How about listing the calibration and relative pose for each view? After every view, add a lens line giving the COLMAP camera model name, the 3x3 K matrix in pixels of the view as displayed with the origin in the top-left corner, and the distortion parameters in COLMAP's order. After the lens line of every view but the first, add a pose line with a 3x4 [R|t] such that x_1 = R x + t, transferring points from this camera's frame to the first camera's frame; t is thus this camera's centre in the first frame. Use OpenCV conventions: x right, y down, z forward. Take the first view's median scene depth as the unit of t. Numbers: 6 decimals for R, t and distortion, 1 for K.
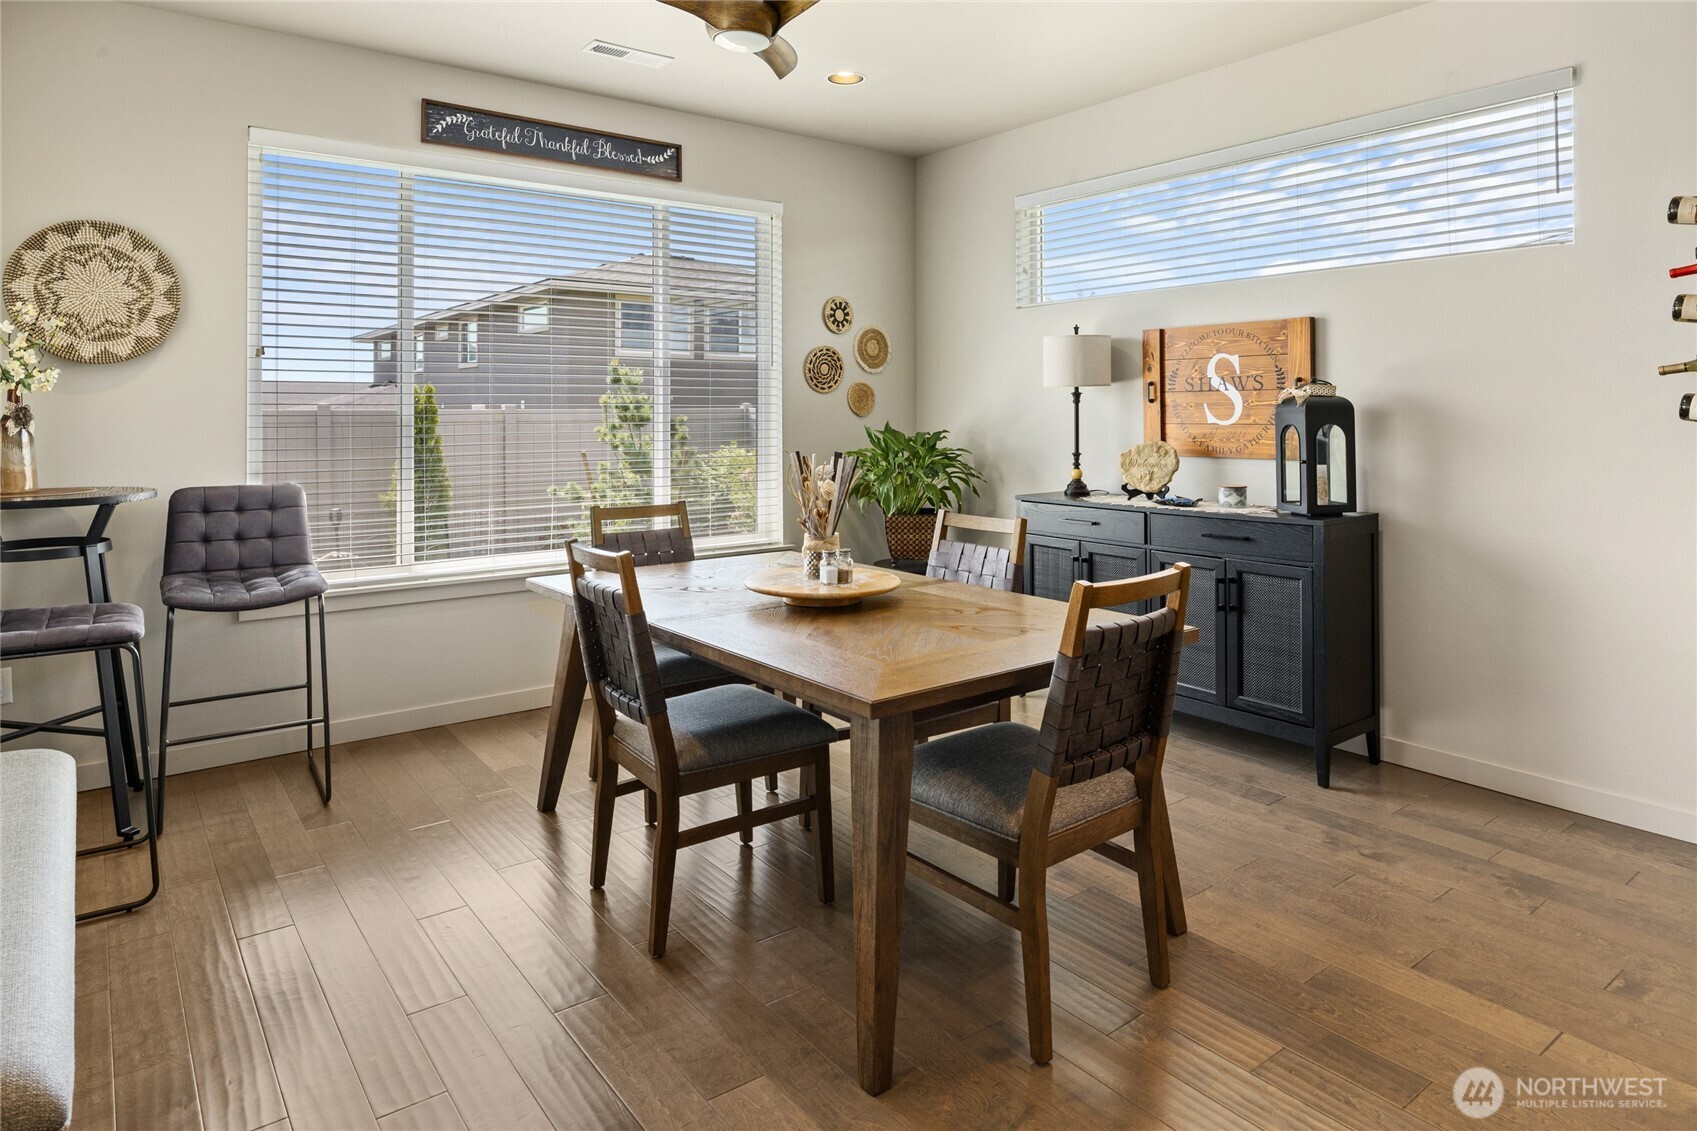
lens RADIAL K [[1007.6, 0, 850.3], [0, 1007.6, 393.5], [0, 0, 1]] dist [0.002664, -0.001053]
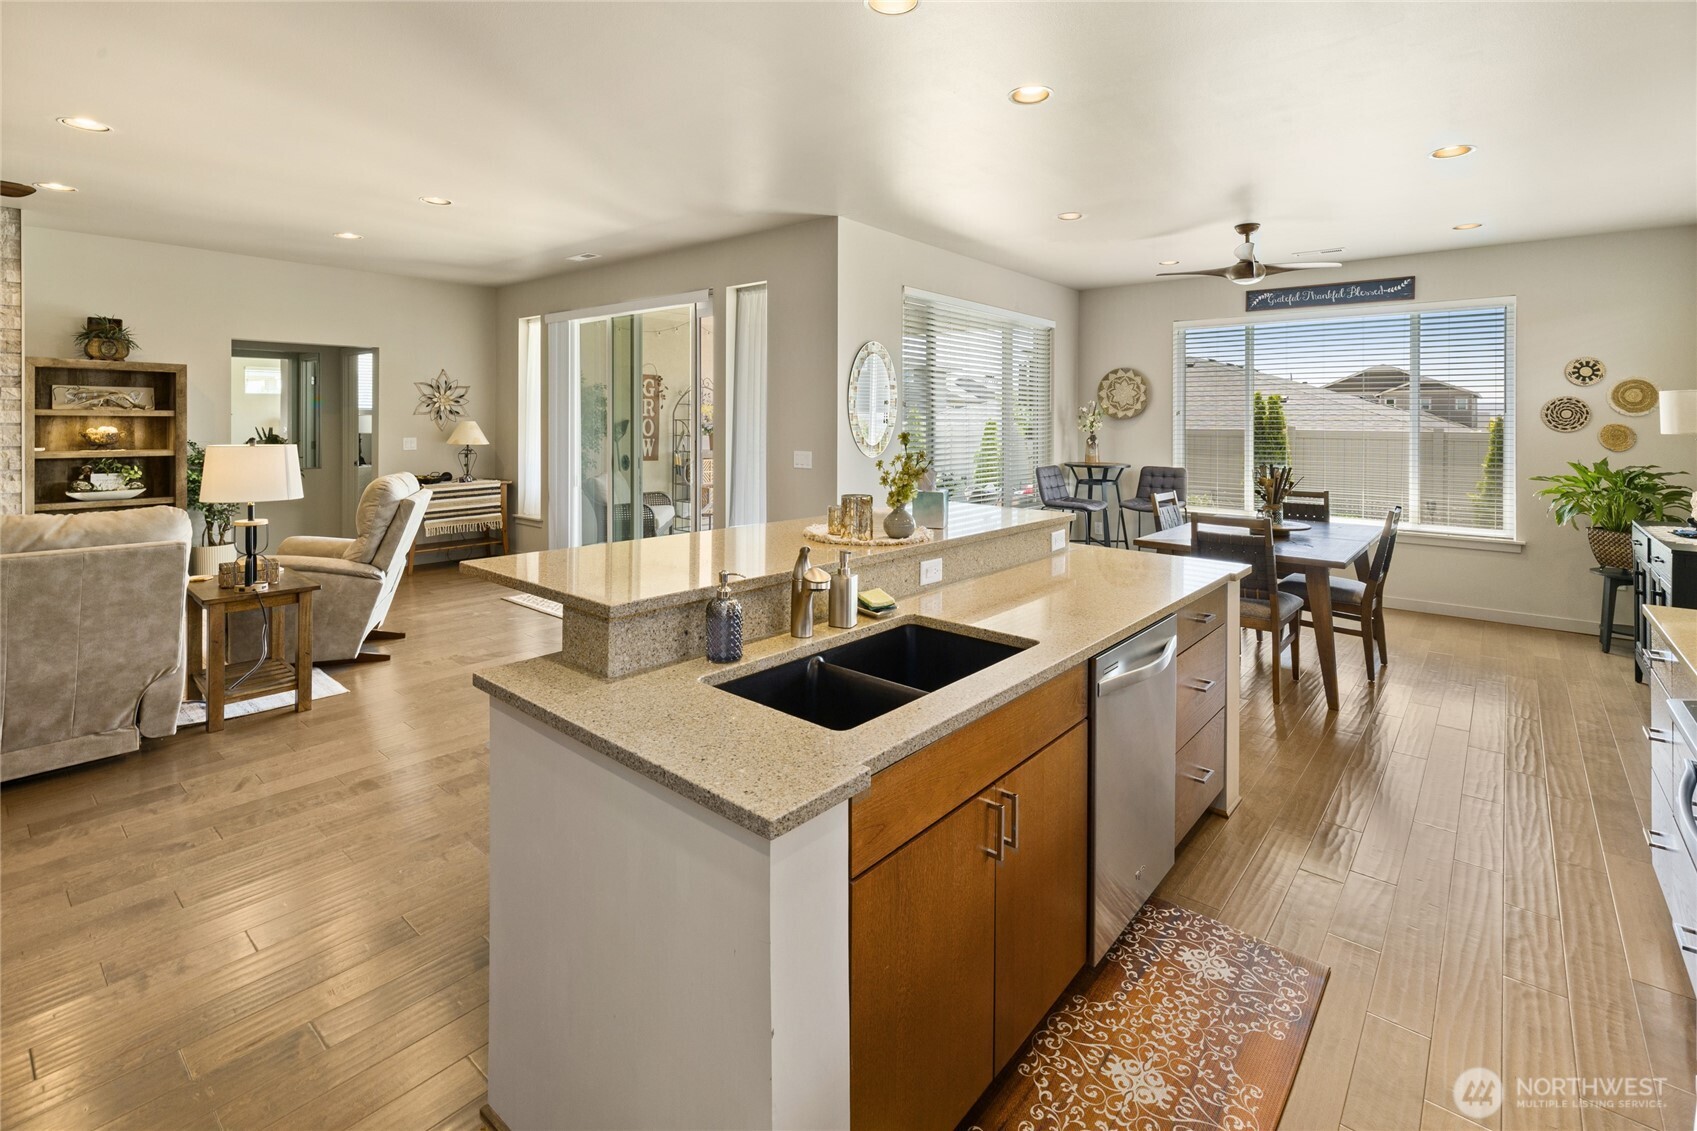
lens RADIAL K [[766.8, 0, 853.7], [0, 766.8, 422.8], [0, 0, 1]] dist [-0.005215, -0.000442]
pose [[0.214838, 0.008955, -0.976609, 0.924665], [0.008114, 0.999907, 0.010953, -0.039032], [0.976616, -0.010277, 0.214745, -0.144224]]
